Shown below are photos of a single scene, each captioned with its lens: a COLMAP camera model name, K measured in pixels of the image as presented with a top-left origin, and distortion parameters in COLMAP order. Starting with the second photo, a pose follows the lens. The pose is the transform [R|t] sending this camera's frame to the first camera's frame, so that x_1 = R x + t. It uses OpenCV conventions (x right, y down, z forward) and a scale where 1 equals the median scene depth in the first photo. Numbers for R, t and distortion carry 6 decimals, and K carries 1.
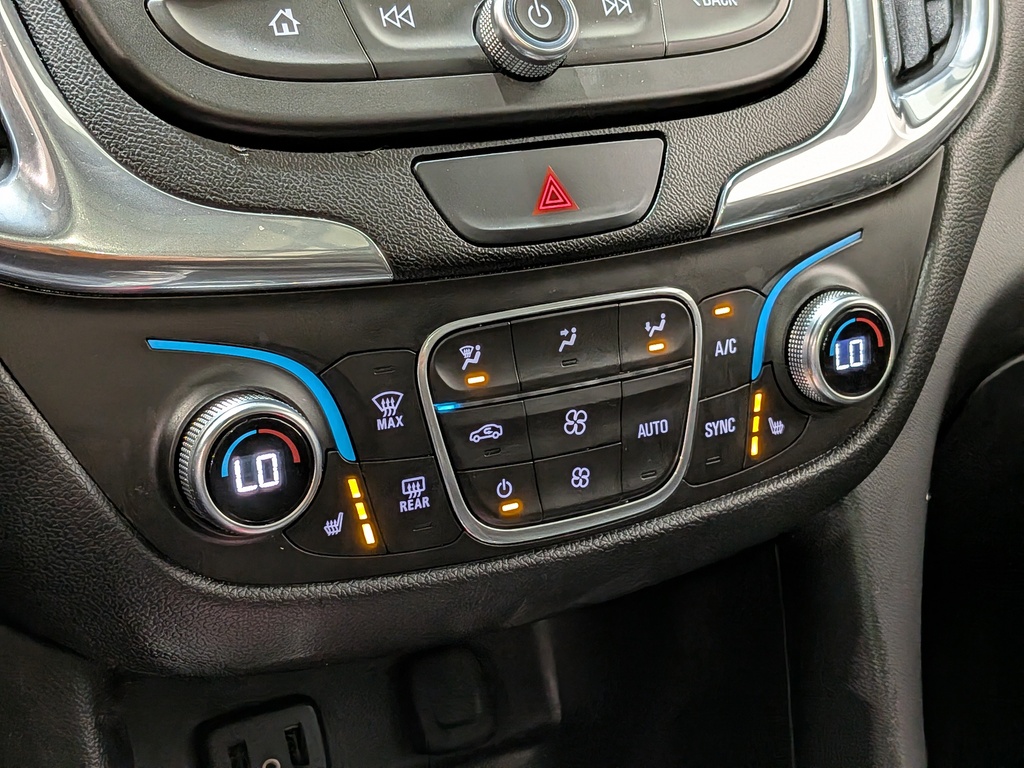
lens RADIAL K [[1524.5, 0, 507.5], [0, 1524.5, 383.1], [0, 0, 1]] dist [0.071506, 0.000000]
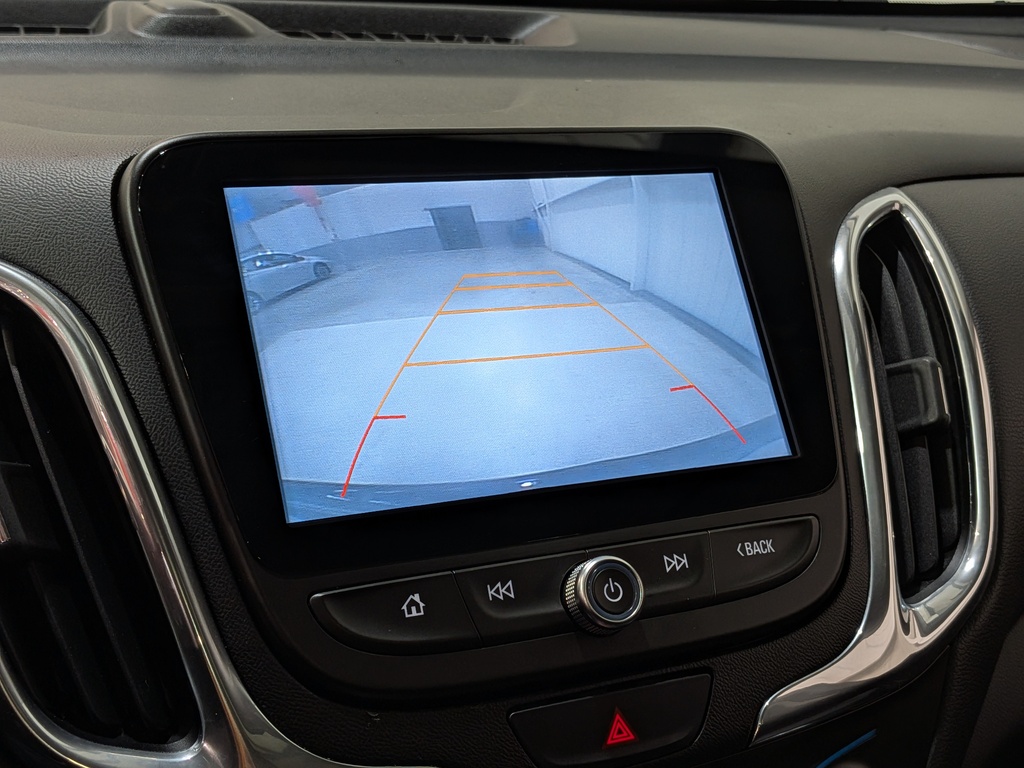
lens RADIAL K [[1524.5, 0, 552.6], [0, 1524.5, 377.9], [0, 0, 1]] dist [0.071506, 0.000000]
pose [[0.998915, 0.038975, -0.025477, -0.003694], [-0.041080, 0.995261, -0.088142, -0.303540], [0.021921, 0.089093, 0.995782, -0.273397]]
